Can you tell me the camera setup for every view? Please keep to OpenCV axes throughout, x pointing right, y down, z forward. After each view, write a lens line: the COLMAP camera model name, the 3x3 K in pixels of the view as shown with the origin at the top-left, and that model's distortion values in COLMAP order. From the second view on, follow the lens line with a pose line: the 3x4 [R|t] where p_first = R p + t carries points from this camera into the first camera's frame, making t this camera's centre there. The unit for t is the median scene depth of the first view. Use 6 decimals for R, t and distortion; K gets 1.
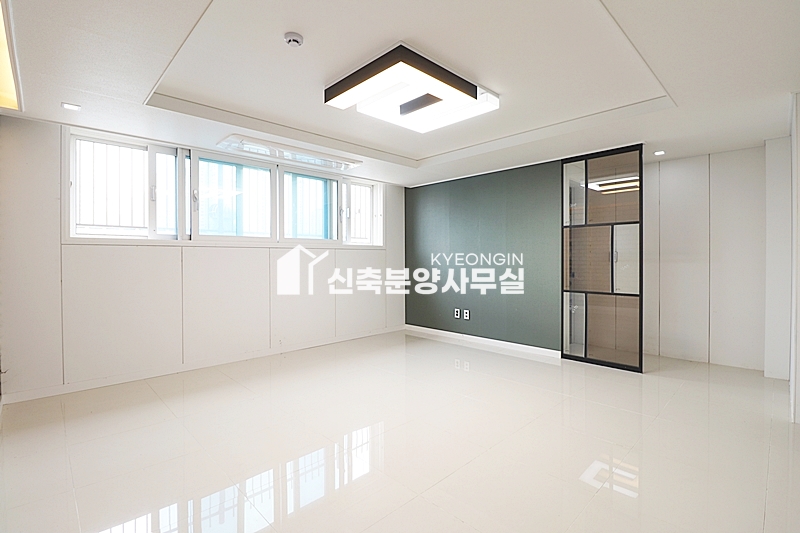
lens RADIAL K [[374.6, 0, 393.8], [0, 374.6, 266.4], [0, 0, 1]] dist [0.010451, -0.011662]
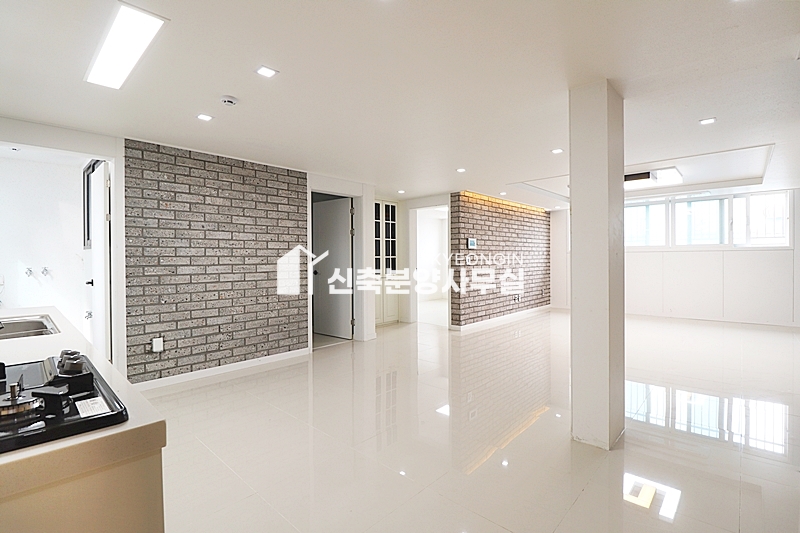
lens RADIAL K [[374.6, 0, 412.9], [0, 374.6, 259.6], [0, 0, 1]] dist [0.010451, -0.011662]
pose [[0.079844, 0.003450, -0.996801, 1.402268], [-0.010033, 0.999946, 0.002657, -0.009546], [0.996757, 0.009789, 0.079875, -0.261846]]
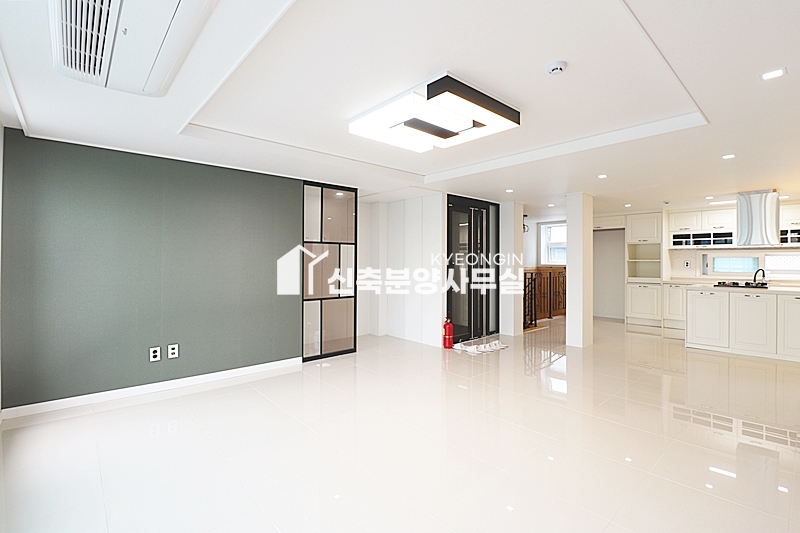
lens RADIAL K [[374.6, 0, 400.9], [0, 374.6, 260.7], [0, 0, 1]] dist [0.010451, -0.011662]
pose [[0.026015, 0.001307, 0.999661, -0.680838], [0.016050, 0.999870, -0.001725, -0.047075], [-0.999533, 0.016089, 0.025990, 0.740363]]
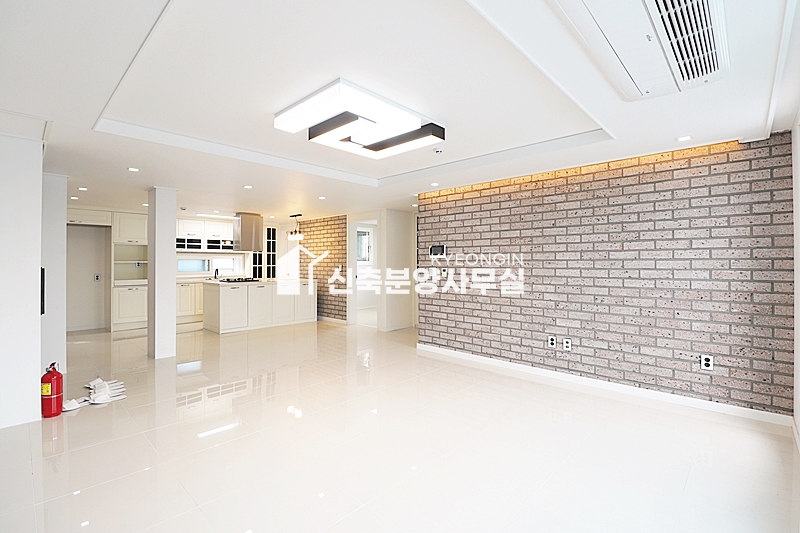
lens RADIAL K [[374.6, 0, 407.4], [0, 374.6, 260.6], [0, 0, 1]] dist [0.010451, -0.011662]
pose [[-0.998969, 0.000309, -0.045390, -0.004796], [-0.000358, 0.999892, 0.014672, -0.064503], [0.045389, 0.014673, -0.998862, 1.435027]]
